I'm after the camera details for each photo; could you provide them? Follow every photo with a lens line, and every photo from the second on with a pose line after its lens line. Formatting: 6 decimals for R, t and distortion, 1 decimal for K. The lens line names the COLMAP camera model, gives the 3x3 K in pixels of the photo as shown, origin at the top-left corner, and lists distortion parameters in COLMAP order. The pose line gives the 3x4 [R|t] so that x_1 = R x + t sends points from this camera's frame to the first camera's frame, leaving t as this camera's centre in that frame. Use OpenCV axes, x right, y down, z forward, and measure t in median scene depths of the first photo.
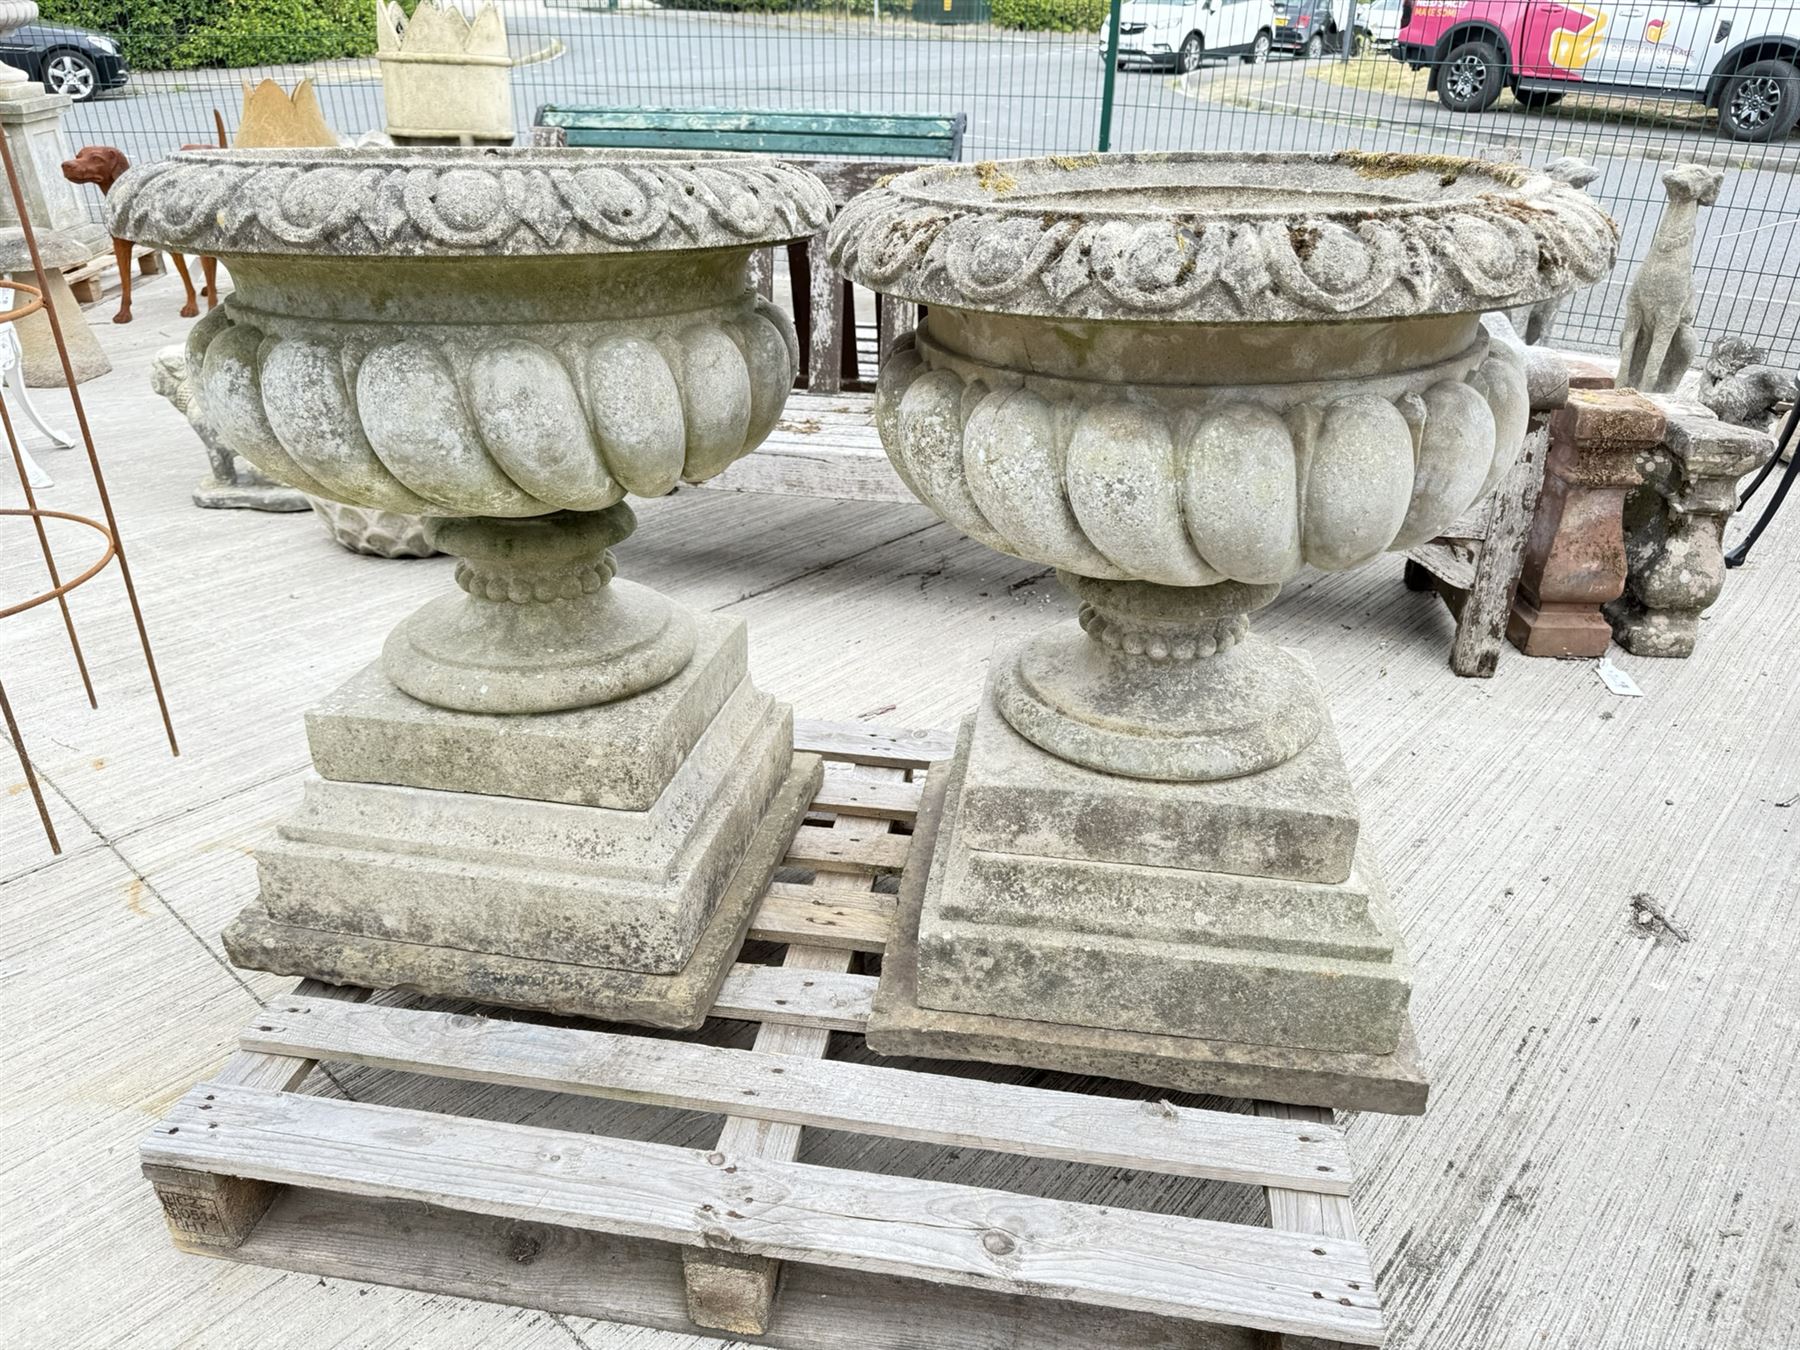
lens RADIAL K [[1219.9, 0, 901.5], [0, 1219.9, 677.1], [0, 0, 1]] dist [0.035179, -0.043194]
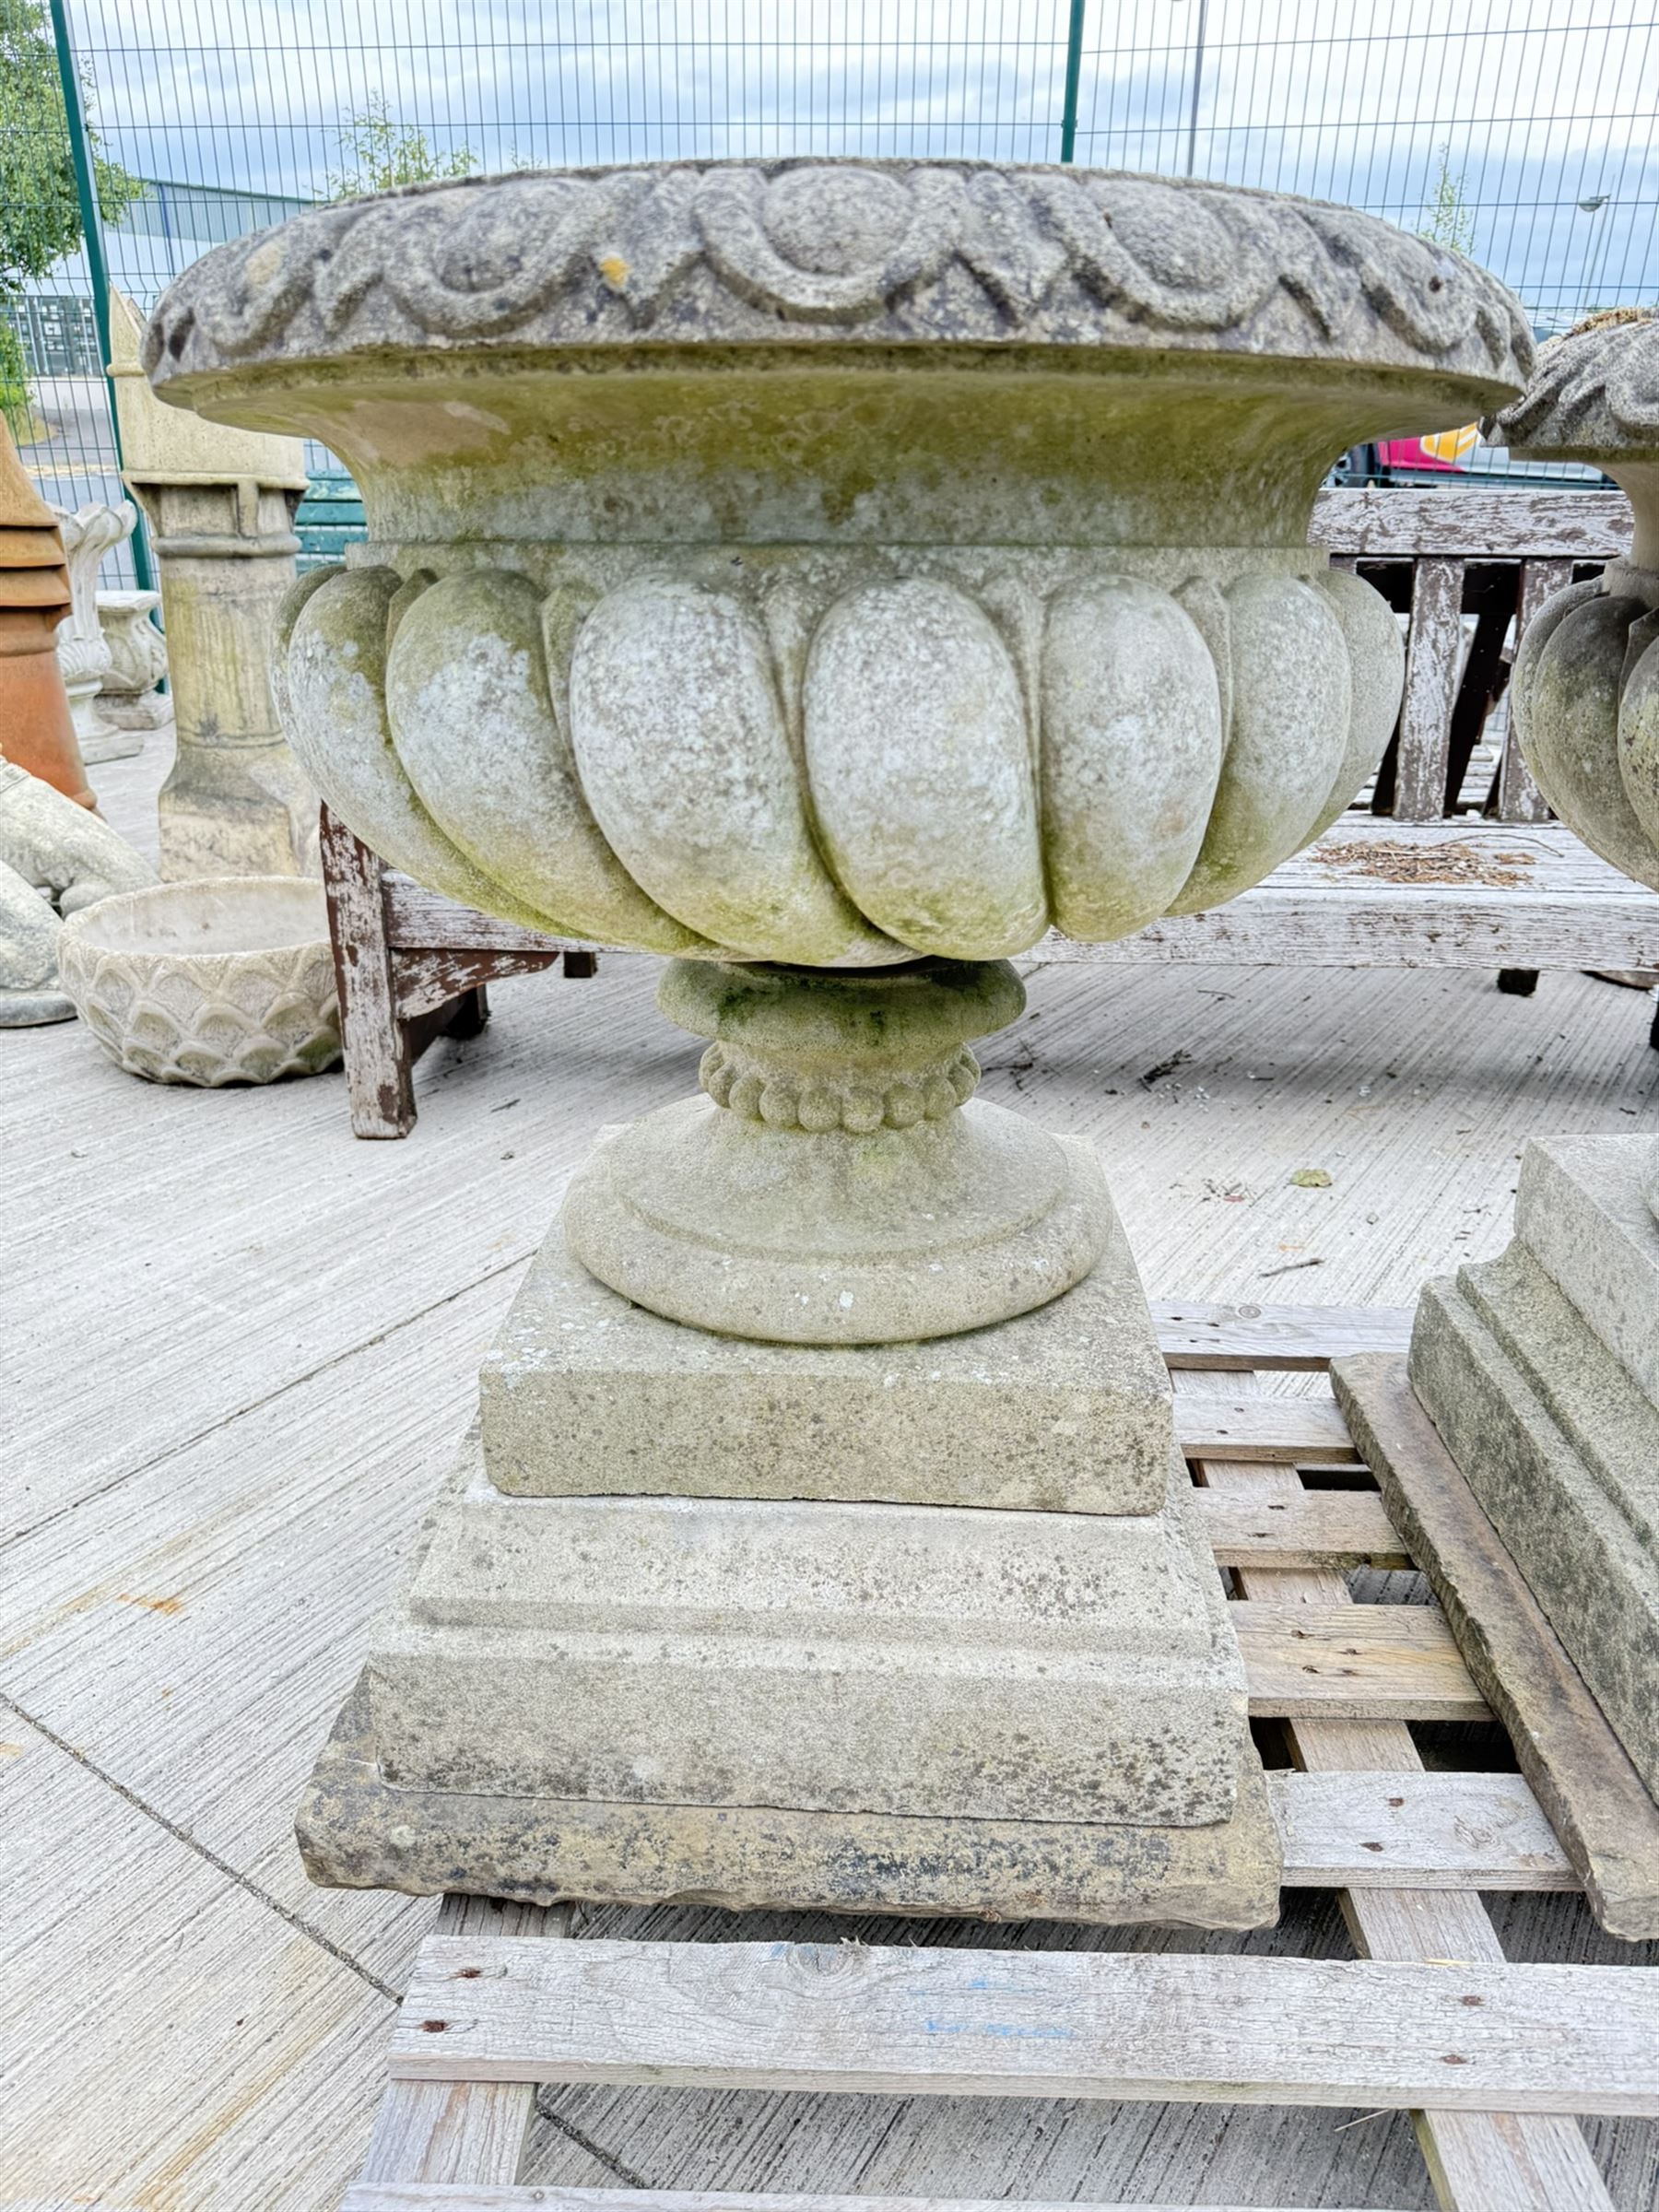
lens RADIAL K [[1495.8, 0, 824.9], [0, 1495.8, 1127.1], [0, 0, 1]] dist [0.049361, -0.064449]
pose [[0.990931, -0.053604, 0.123215, -0.422230], [0.060486, 0.996771, -0.052808, -0.030588], [-0.119987, 0.059782, 0.990974, 0.366234]]
